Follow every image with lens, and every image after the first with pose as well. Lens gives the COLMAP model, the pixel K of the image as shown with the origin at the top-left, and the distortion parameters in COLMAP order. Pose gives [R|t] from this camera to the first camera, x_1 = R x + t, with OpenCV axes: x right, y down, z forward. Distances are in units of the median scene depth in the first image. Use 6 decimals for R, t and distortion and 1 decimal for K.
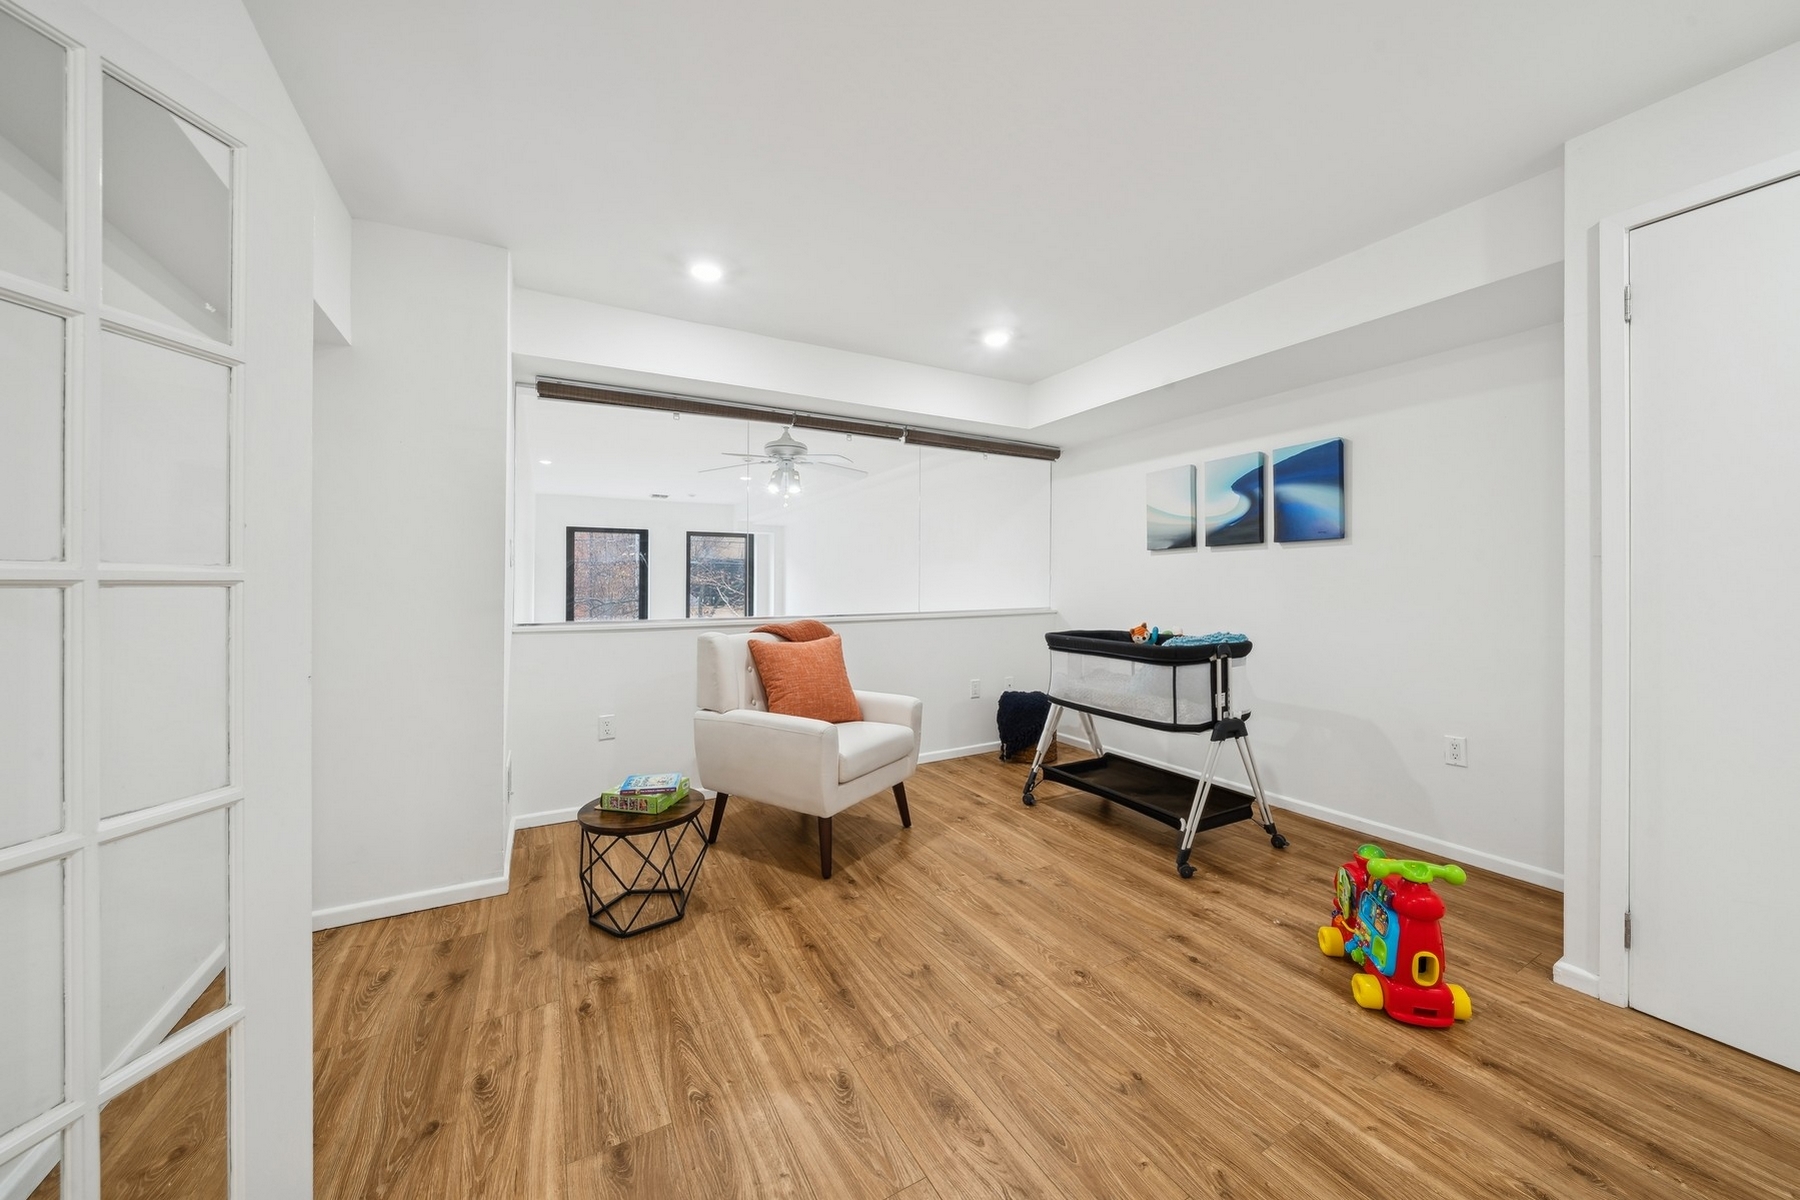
lens RADIAL K [[634.6, 0, 898.3], [0, 634.6, 586.5], [0, 0, 1]] dist [-0.009628, 0.000887]
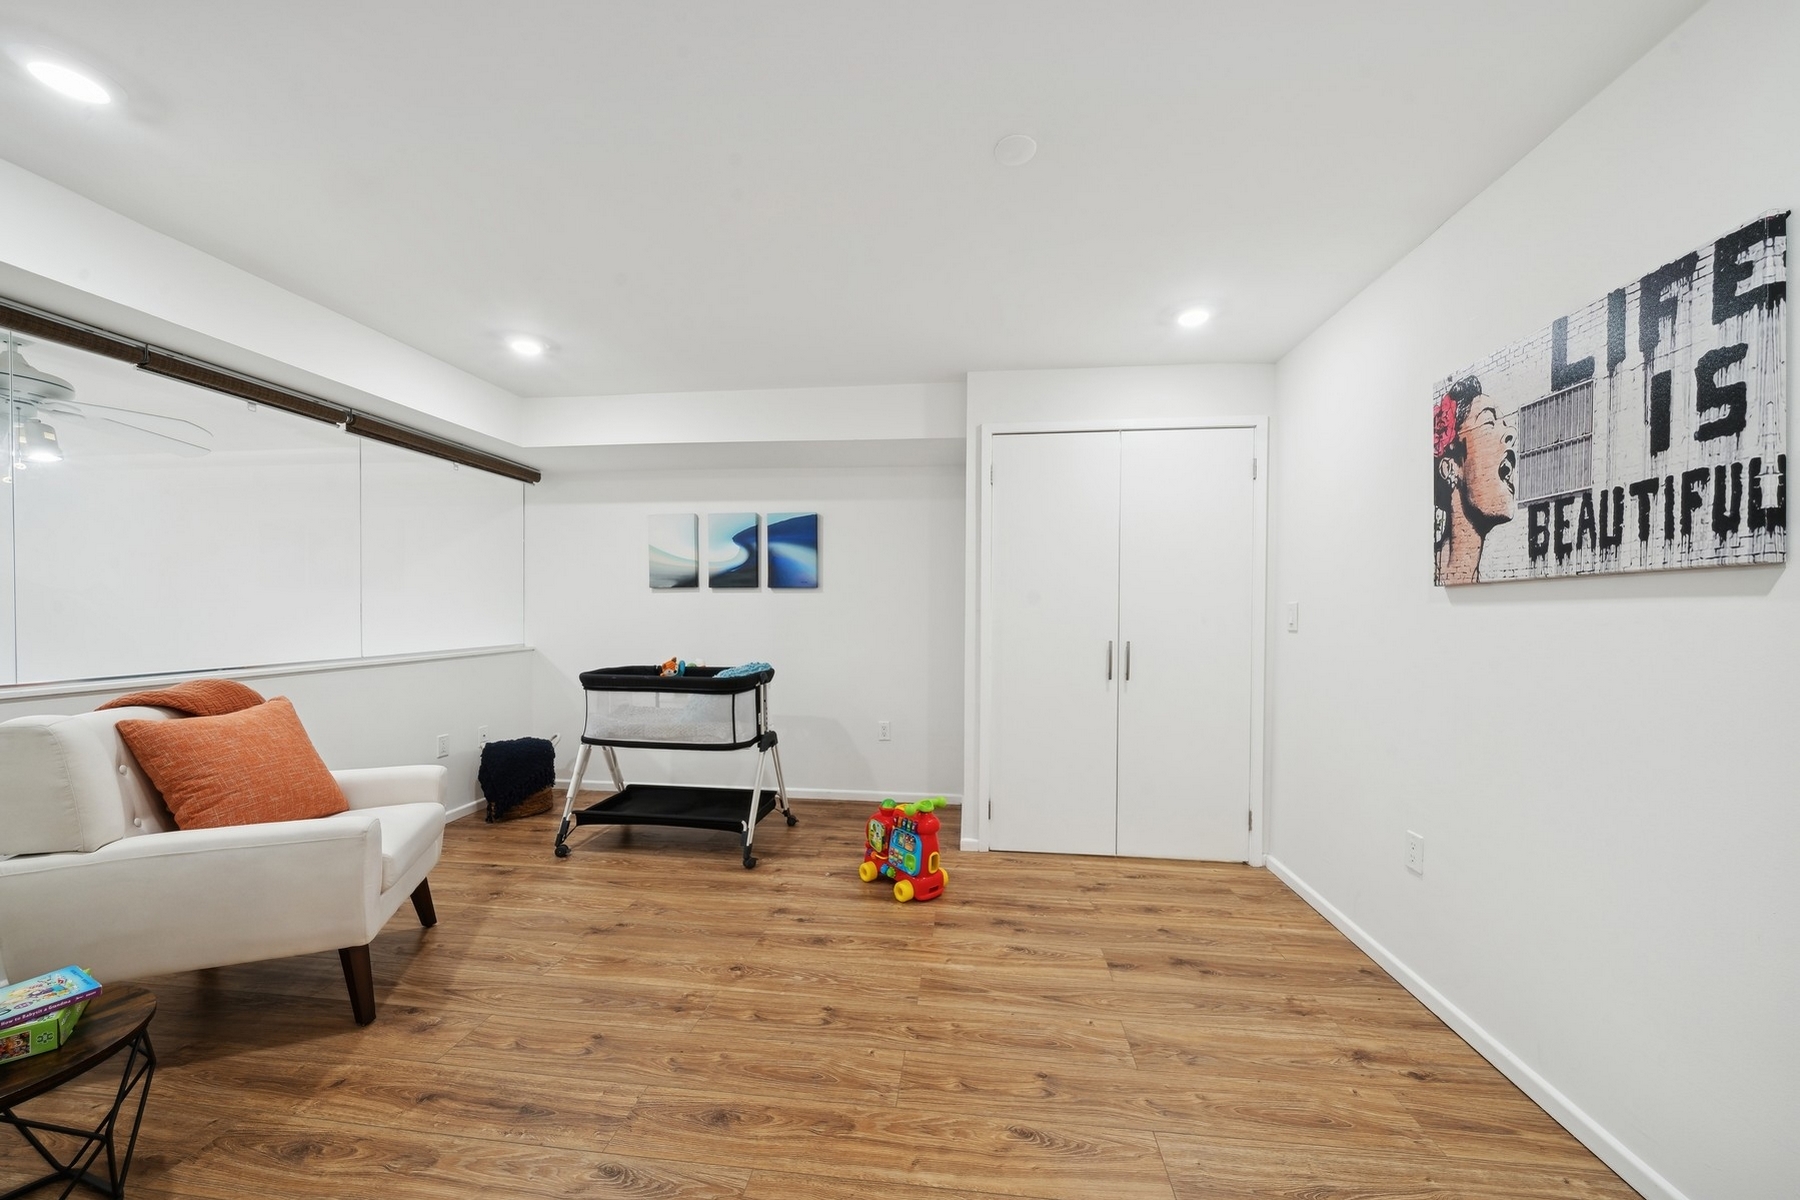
lens RADIAL K [[634.6, 0, 887.4], [0, 634.6, 628.7], [0, 0, 1]] dist [-0.009628, 0.000887]
pose [[0.597511, -0.018121, 0.801656, -0.331827], [-0.003884, 0.999667, 0.025491, -0.026411], [-0.801852, -0.018345, 0.597242, 0.073452]]
